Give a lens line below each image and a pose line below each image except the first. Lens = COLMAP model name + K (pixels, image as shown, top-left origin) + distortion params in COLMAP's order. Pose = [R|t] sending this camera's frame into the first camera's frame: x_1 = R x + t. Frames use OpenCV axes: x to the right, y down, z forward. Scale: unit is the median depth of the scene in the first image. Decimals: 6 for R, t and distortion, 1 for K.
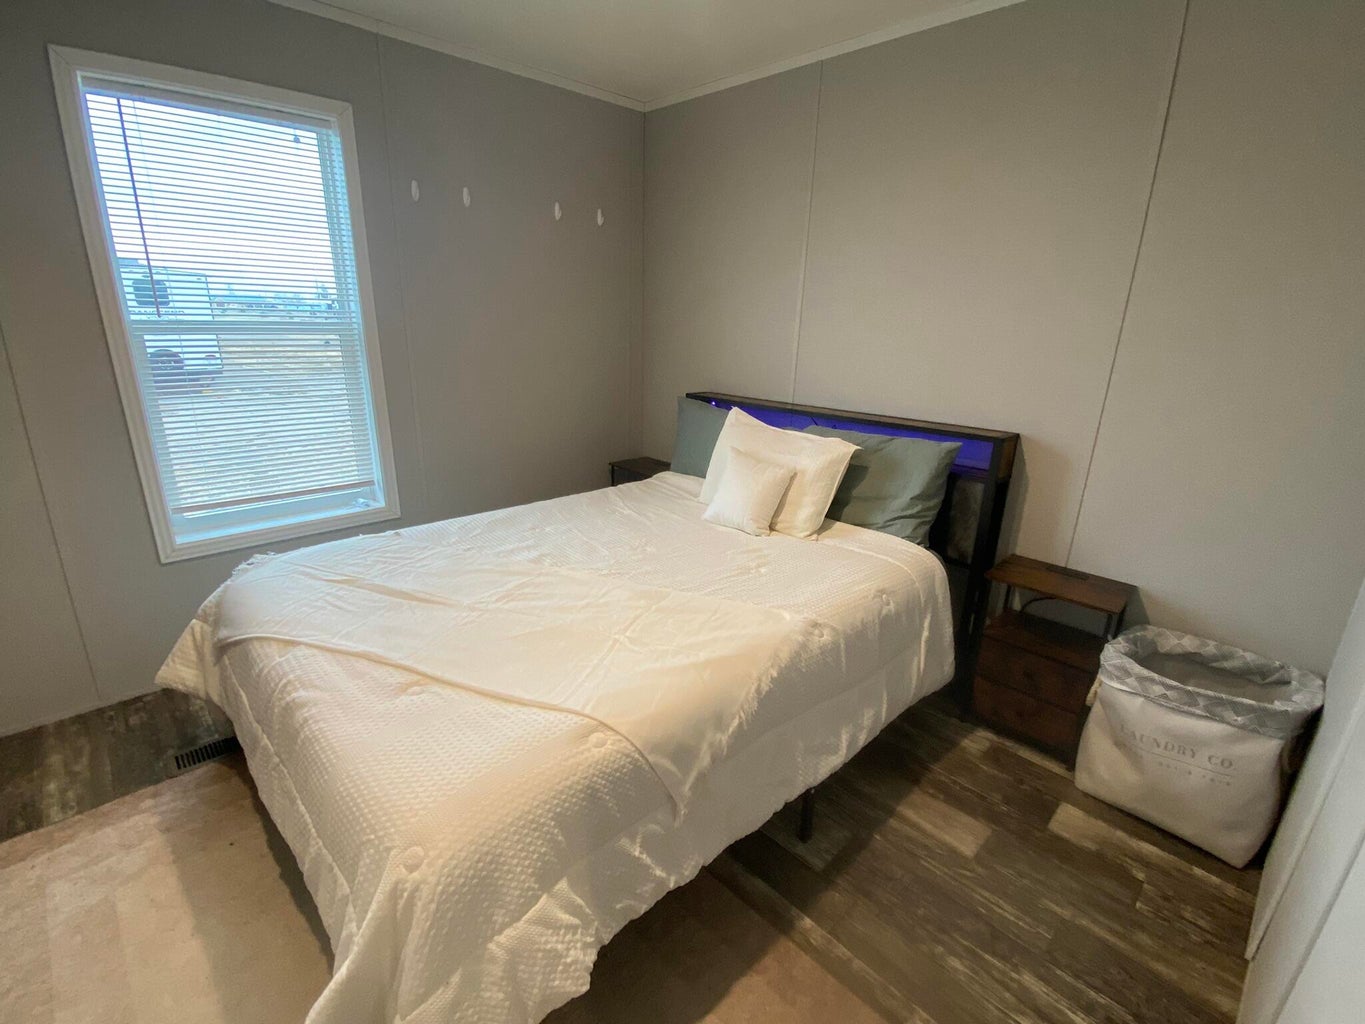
lens RADIAL K [[619.6, 0, 682.5], [0, 619.6, 512.0], [0, 0, 1]] dist [0.032165, -0.028460]
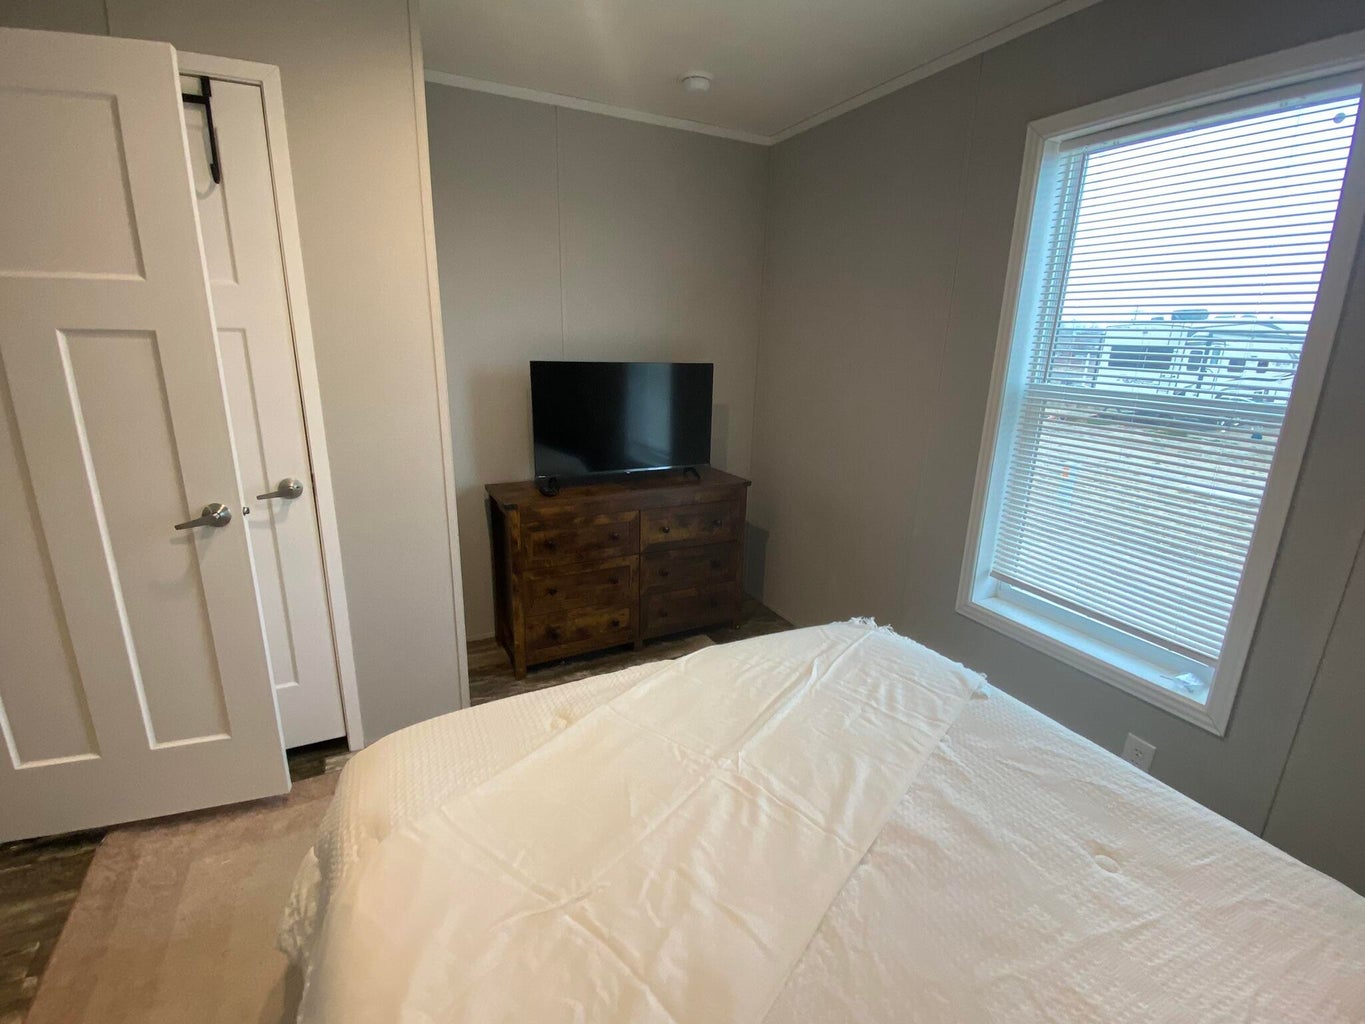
lens RADIAL K [[619.6, 0, 682.5], [0, 619.6, 512.0], [0, 0, 1]] dist [0.032165, -0.028460]
pose [[-0.309331, 0.219125, -0.925364, 0.244830], [-0.318519, 0.893007, 0.317937, -0.263132], [0.896024, 0.393094, -0.206439, 0.771032]]
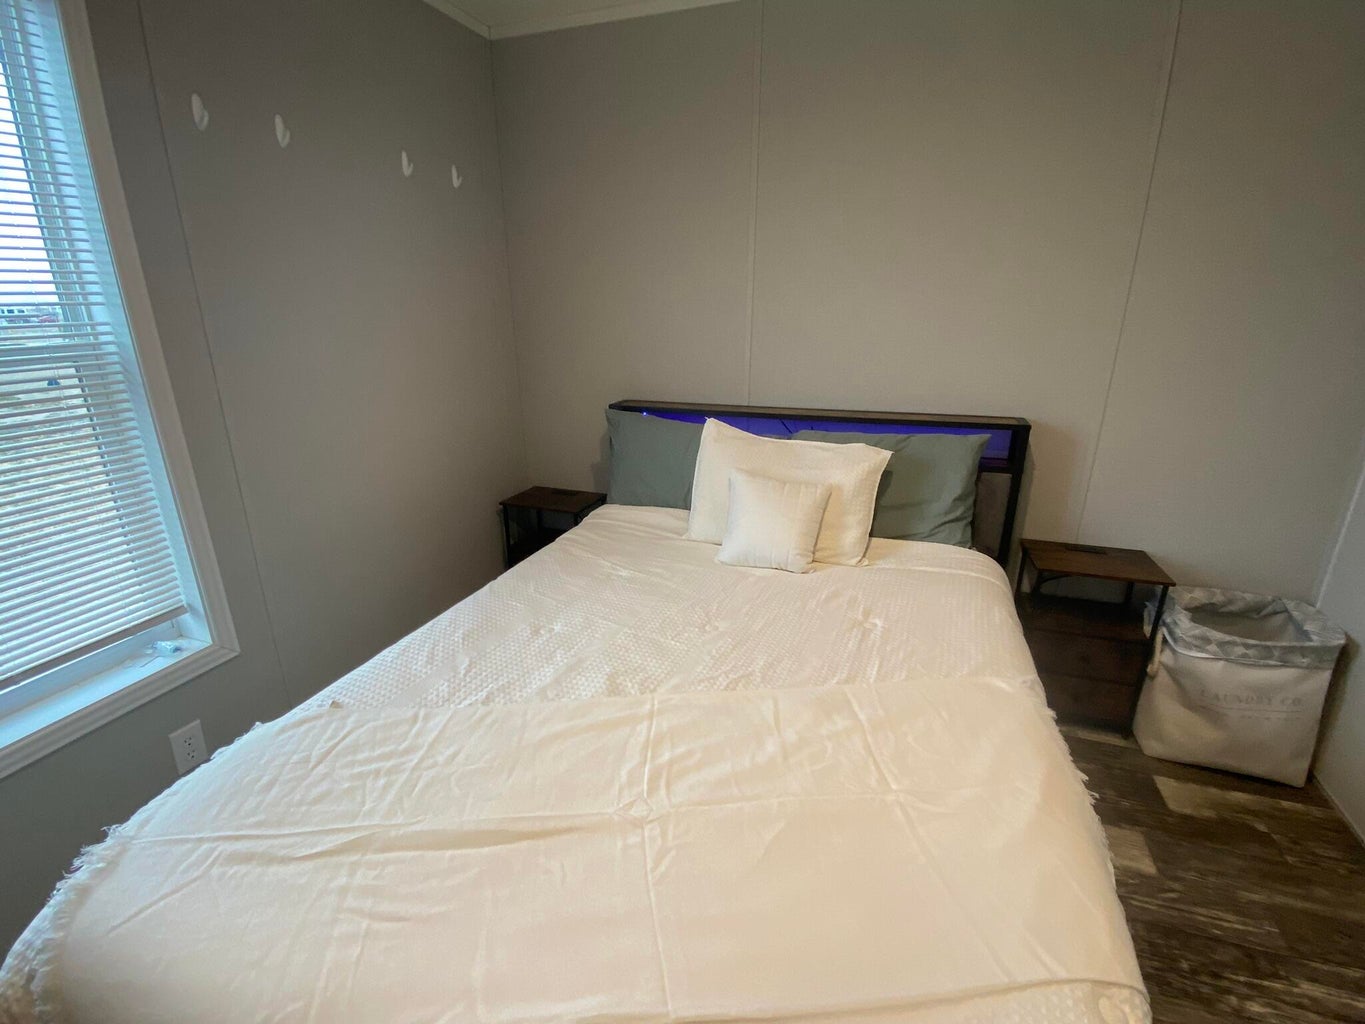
lens RADIAL K [[619.6, 0, 682.5], [0, 619.6, 512.0], [0, 0, 1]] dist [0.032165, -0.028460]
pose [[0.899179, -0.167625, 0.404202, -0.375662], [0.158631, 0.985754, 0.055912, -0.123383], [-0.407816, 0.013845, 0.912959, 0.337454]]
